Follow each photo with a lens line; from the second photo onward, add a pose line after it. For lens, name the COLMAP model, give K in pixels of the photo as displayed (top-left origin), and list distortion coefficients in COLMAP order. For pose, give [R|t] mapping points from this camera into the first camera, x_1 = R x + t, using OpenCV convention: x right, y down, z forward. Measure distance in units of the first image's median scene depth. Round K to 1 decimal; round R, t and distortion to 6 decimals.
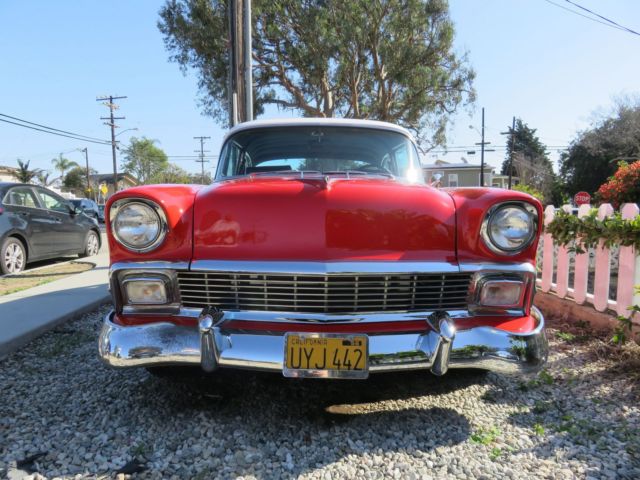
lens RADIAL K [[476.6, 0, 315.6], [0, 476.6, 240.9], [0, 0, 1]] dist [-0.014811, 0.008436]
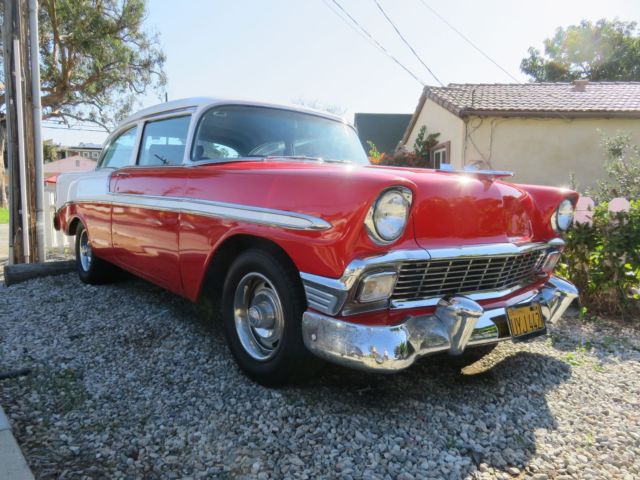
lens RADIAL K [[476.6, 0, 315.6], [0, 476.6, 240.9], [0, 0, 1]] dist [-0.014811, 0.008436]
pose [[0.774722, -0.046312, 0.630604, -0.132182], [0.025213, 0.998784, 0.042376, -0.003404], [-0.631800, -0.016931, 0.774947, 0.045979]]
